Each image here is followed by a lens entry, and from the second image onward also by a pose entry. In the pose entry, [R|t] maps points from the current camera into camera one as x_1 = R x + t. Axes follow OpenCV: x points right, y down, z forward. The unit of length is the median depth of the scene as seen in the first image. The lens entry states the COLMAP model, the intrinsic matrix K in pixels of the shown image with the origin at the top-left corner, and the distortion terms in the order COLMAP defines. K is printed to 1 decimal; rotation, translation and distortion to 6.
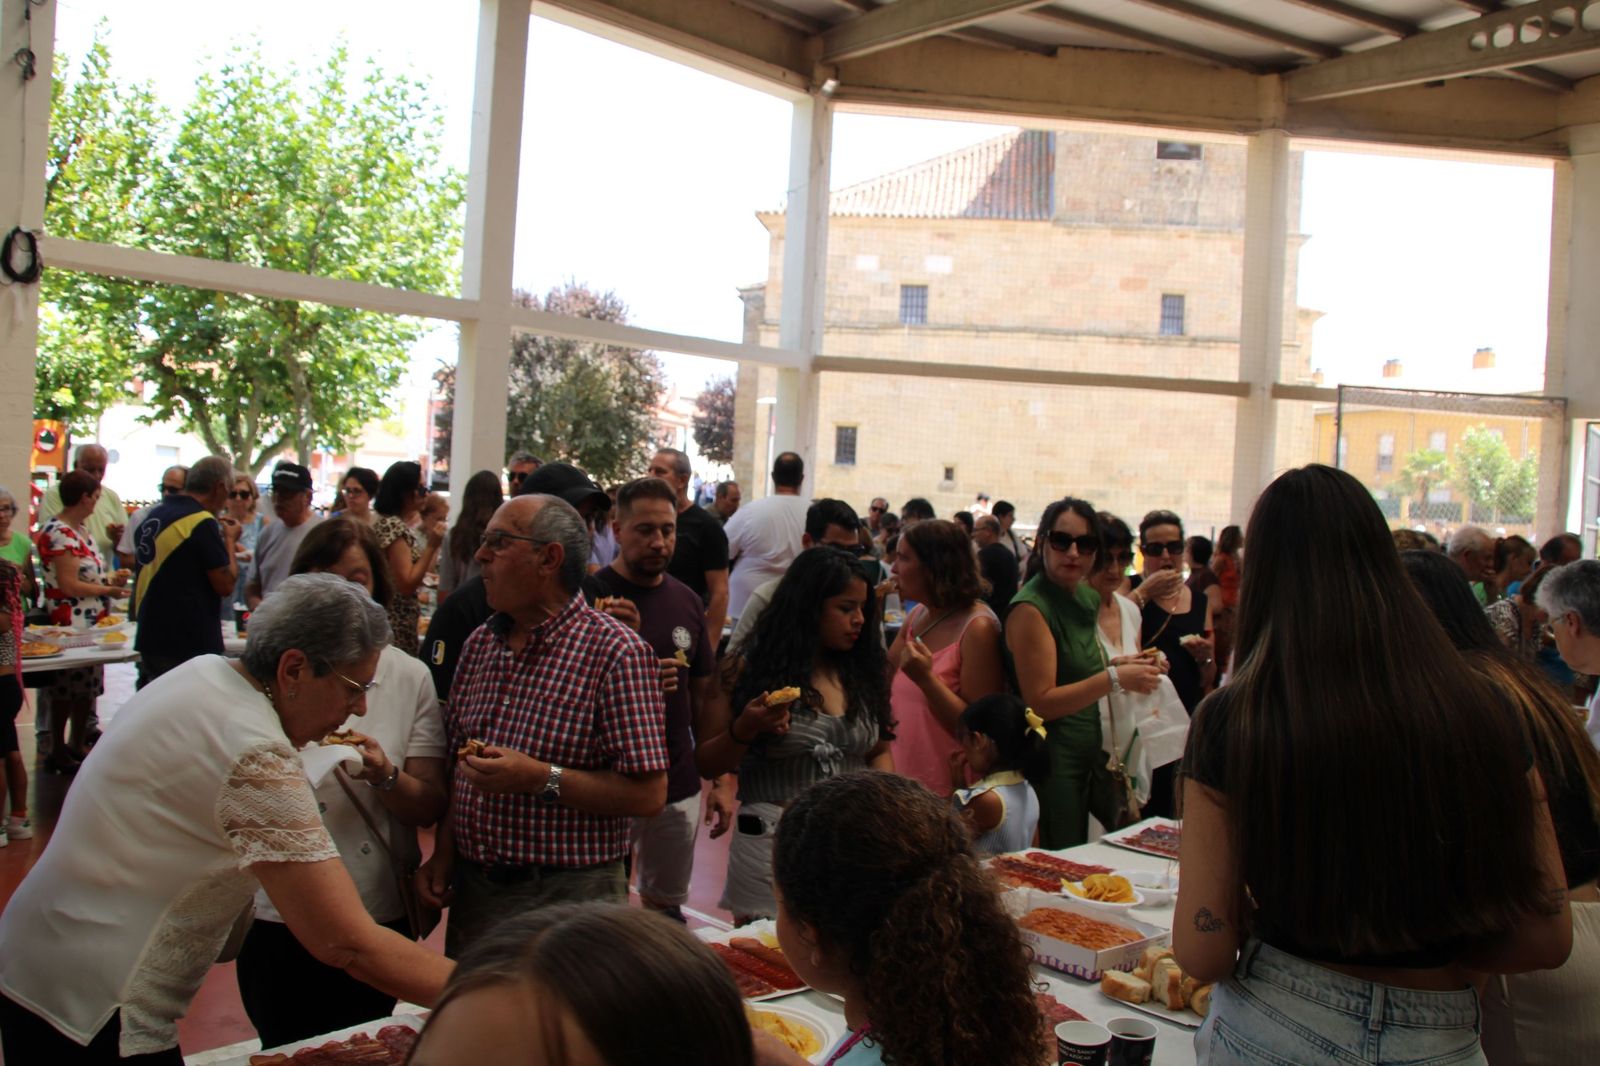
lens RADIAL K [[1332.7, 0, 790.9], [0, 1332.7, 528.3], [0, 0, 1]] dist [-0.169679, 0.129705]
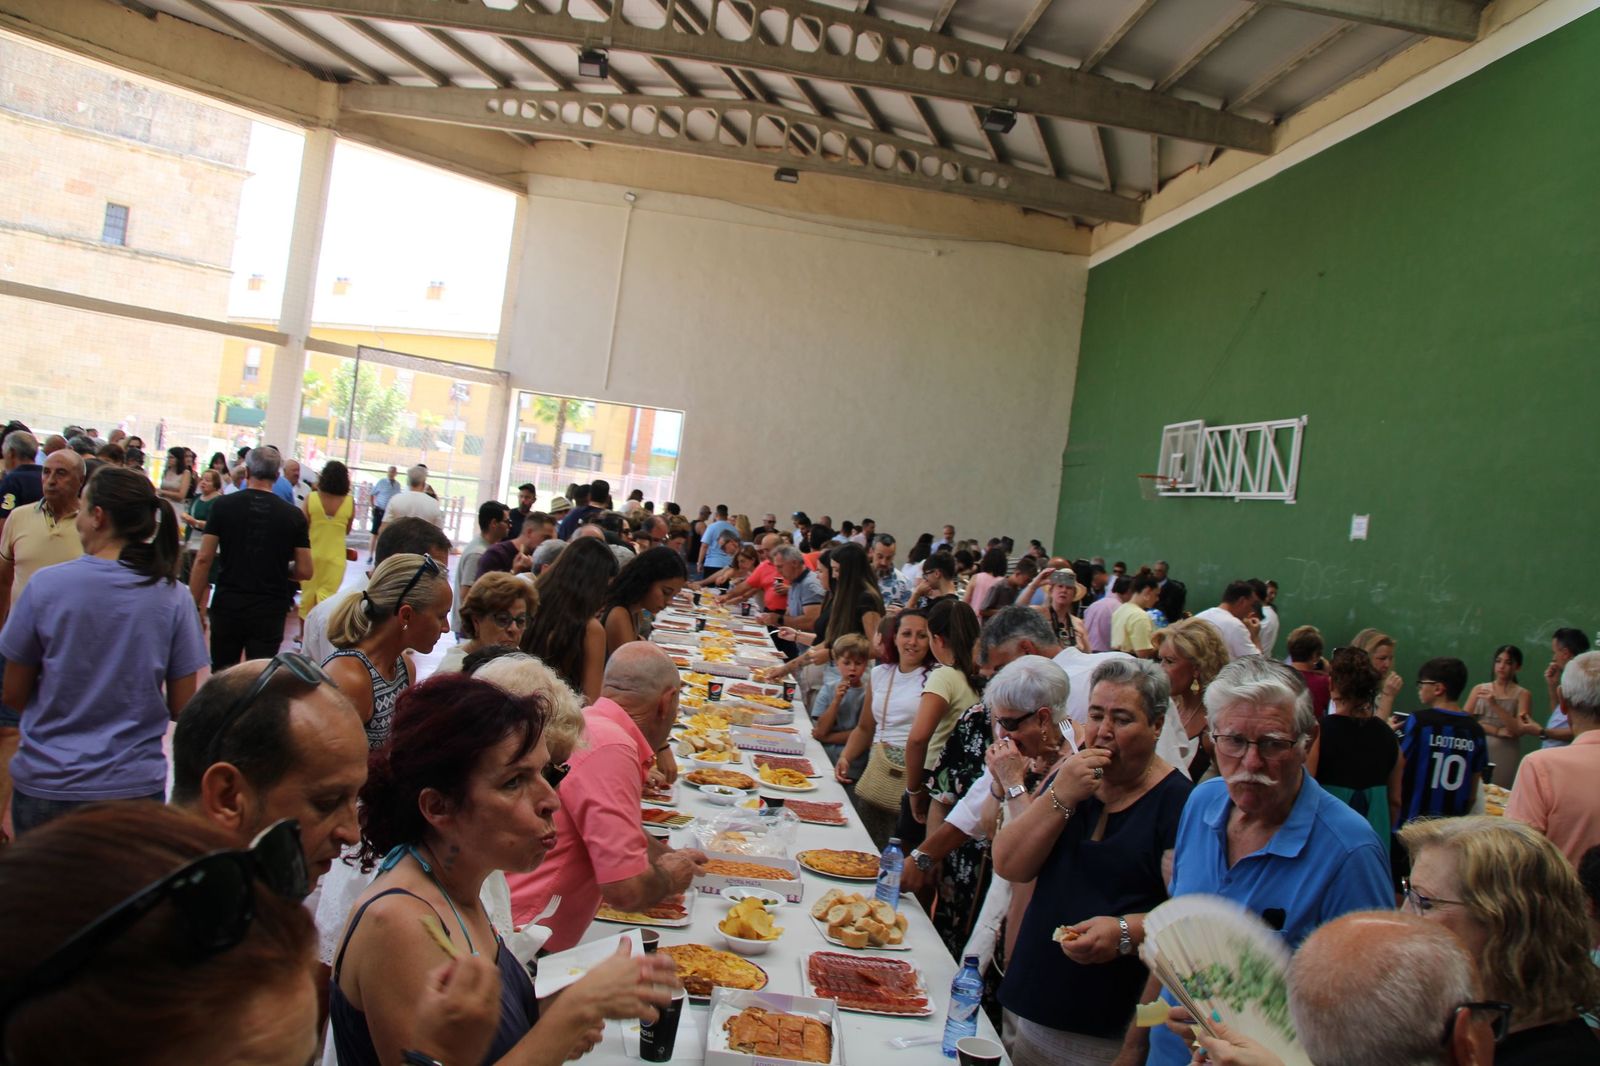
lens RADIAL K [[1334.8, 0, 792.7], [0, 1334.8, 537.1], [0, 0, 1]] dist [-0.166418, 0.122930]
pose [[0.641609, 0.012005, 0.766938, -0.137896], [-0.079433, 0.995541, 0.050870, -0.011451], [-0.762907, -0.093559, 0.639702, -0.075103]]
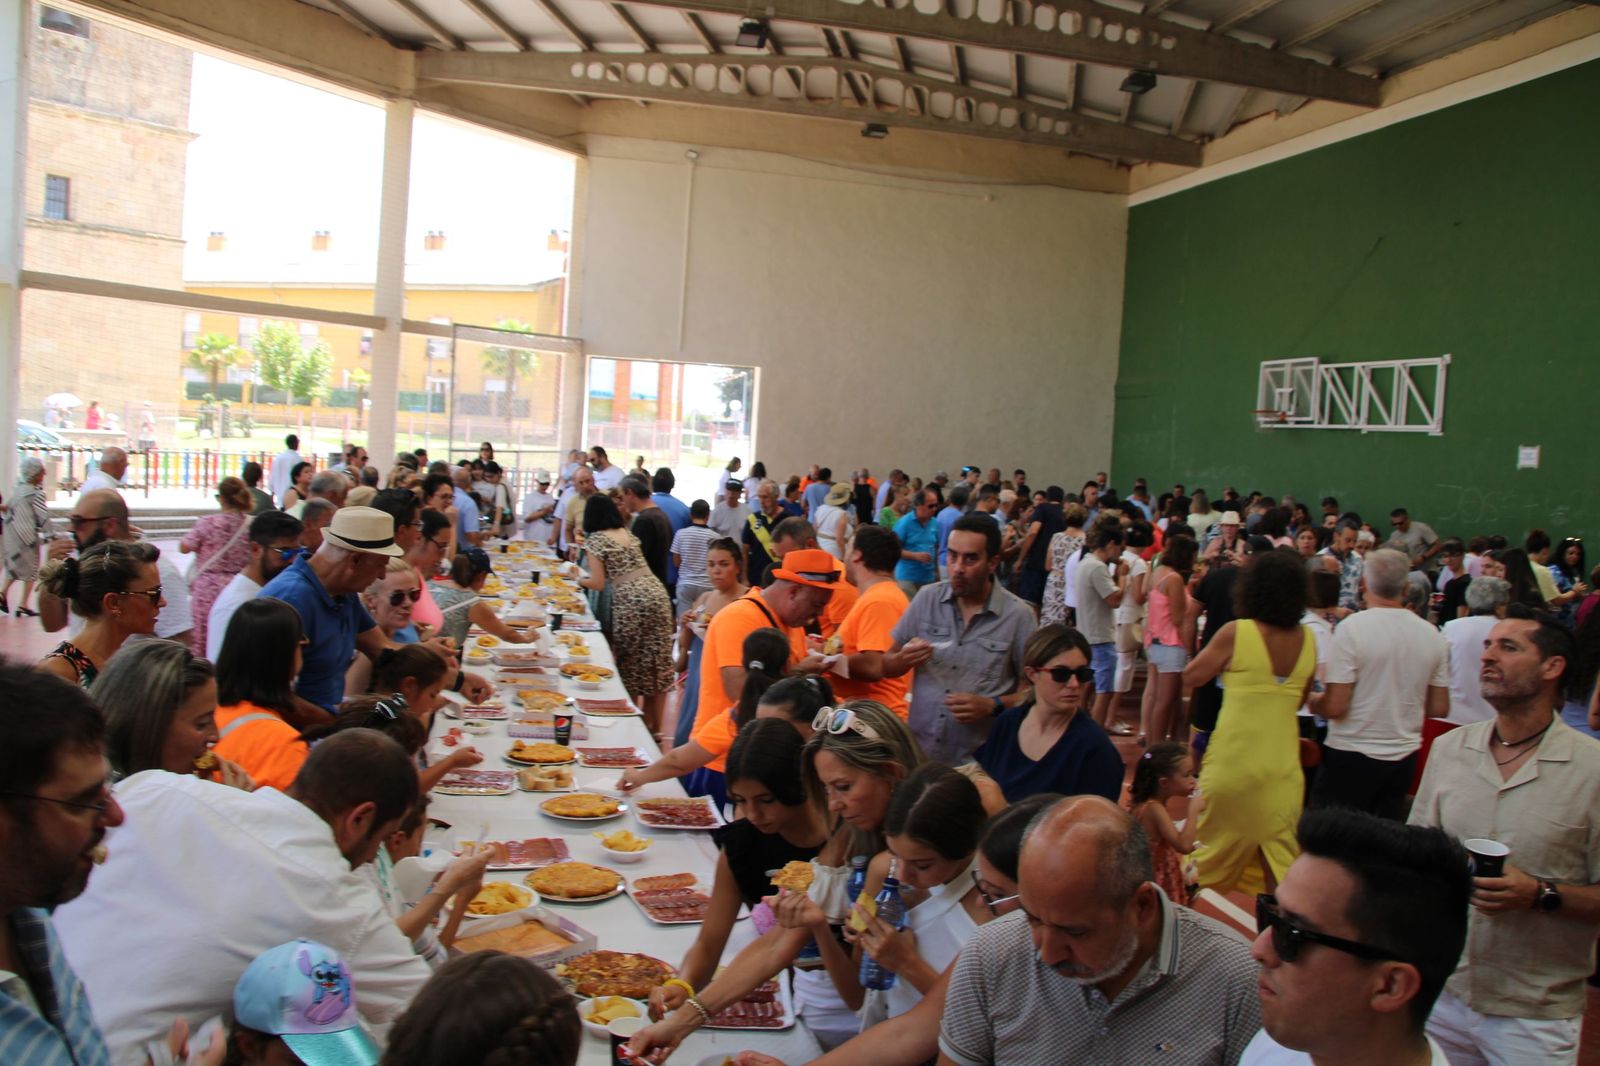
lens RADIAL K [[1329.4, 0, 797.9], [0, 1329.4, 543.0], [0, 0, 1]] dist [-0.176874, 0.145714]
pose [[0.532681, -0.087331, 0.841798, -0.226611], [-0.015584, 0.993481, 0.112929, -0.024637], [-0.846173, -0.073273, 0.527847, 0.030988]]
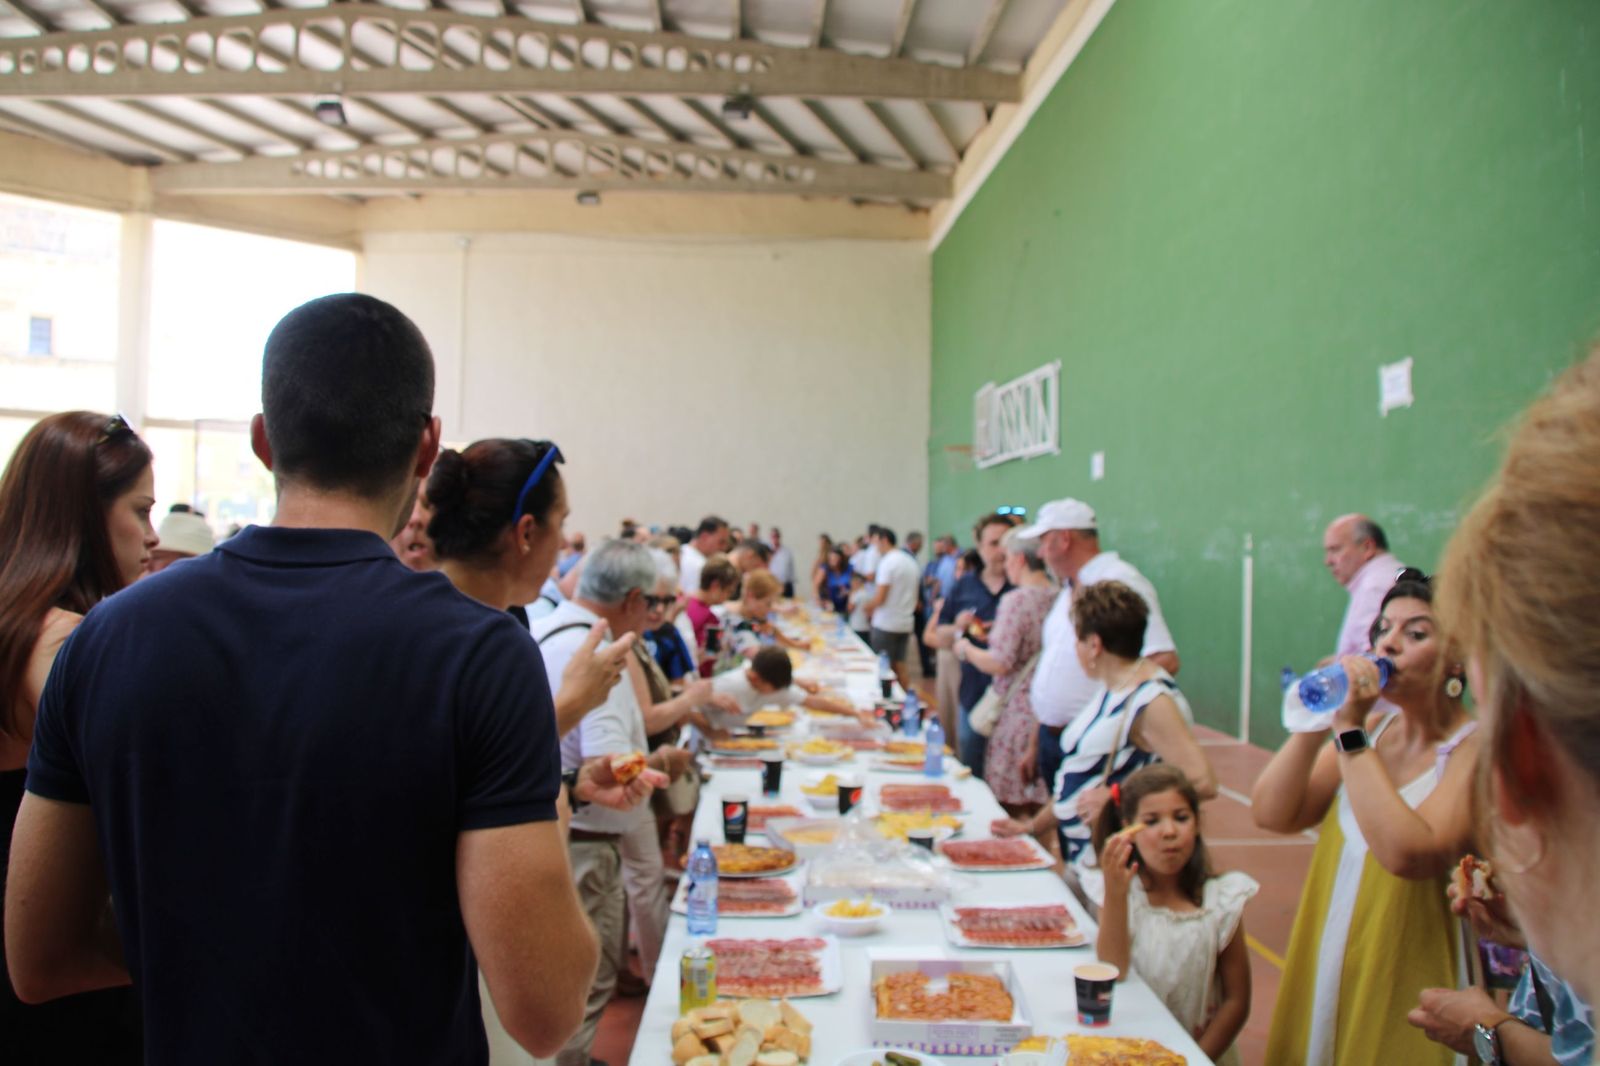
lens RADIAL K [[1323.4, 0, 800.0], [0, 1323.4, 533.0], [0, 0, 1]] dist [-0.169159, 0.129766]
pose [[0.673493, -0.041660, 0.738019, -0.058421], [0.039503, 0.999012, 0.020344, 0.000688], [-0.738138, 0.015453, 0.674473, -0.148435]]
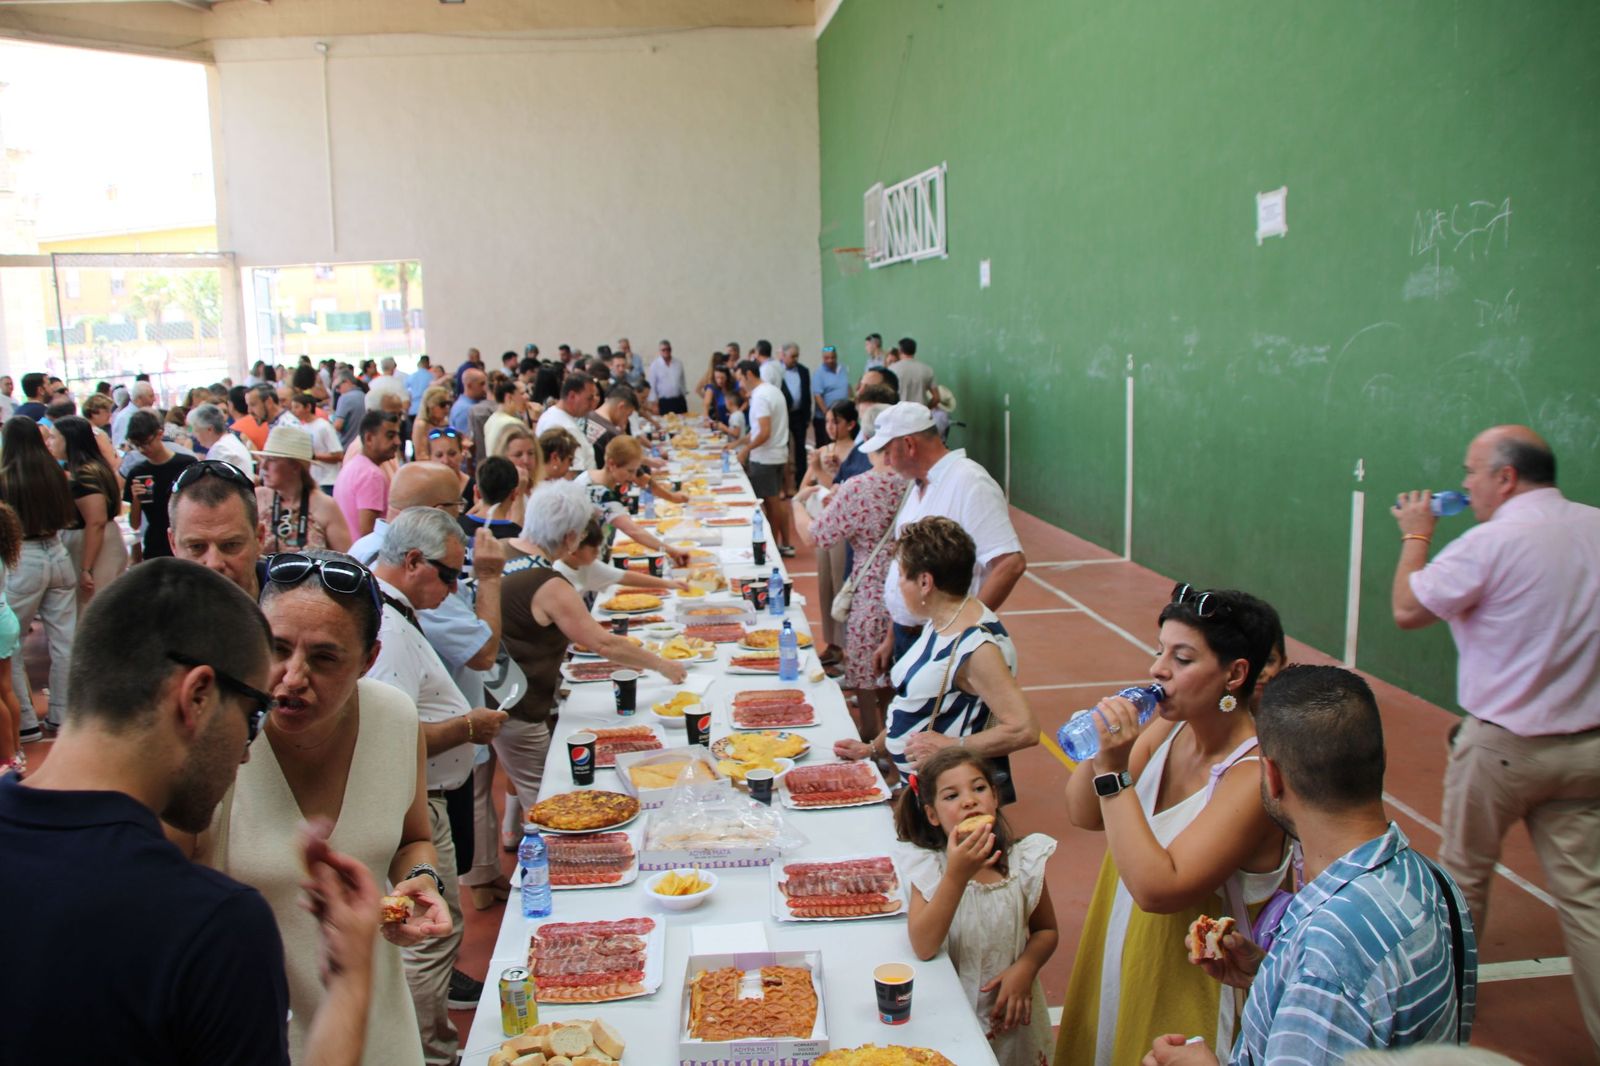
lens RADIAL K [[1335.7, 0, 807.9], [0, 1335.7, 536.5], [0, 0, 1]] dist [-0.167318, 0.121003]
pose [[0.612230, -0.197013, 0.765741, -0.054015], [0.078337, 0.978809, 0.189200, -0.010089], [-0.786789, -0.055848, 0.614690, -0.152880]]
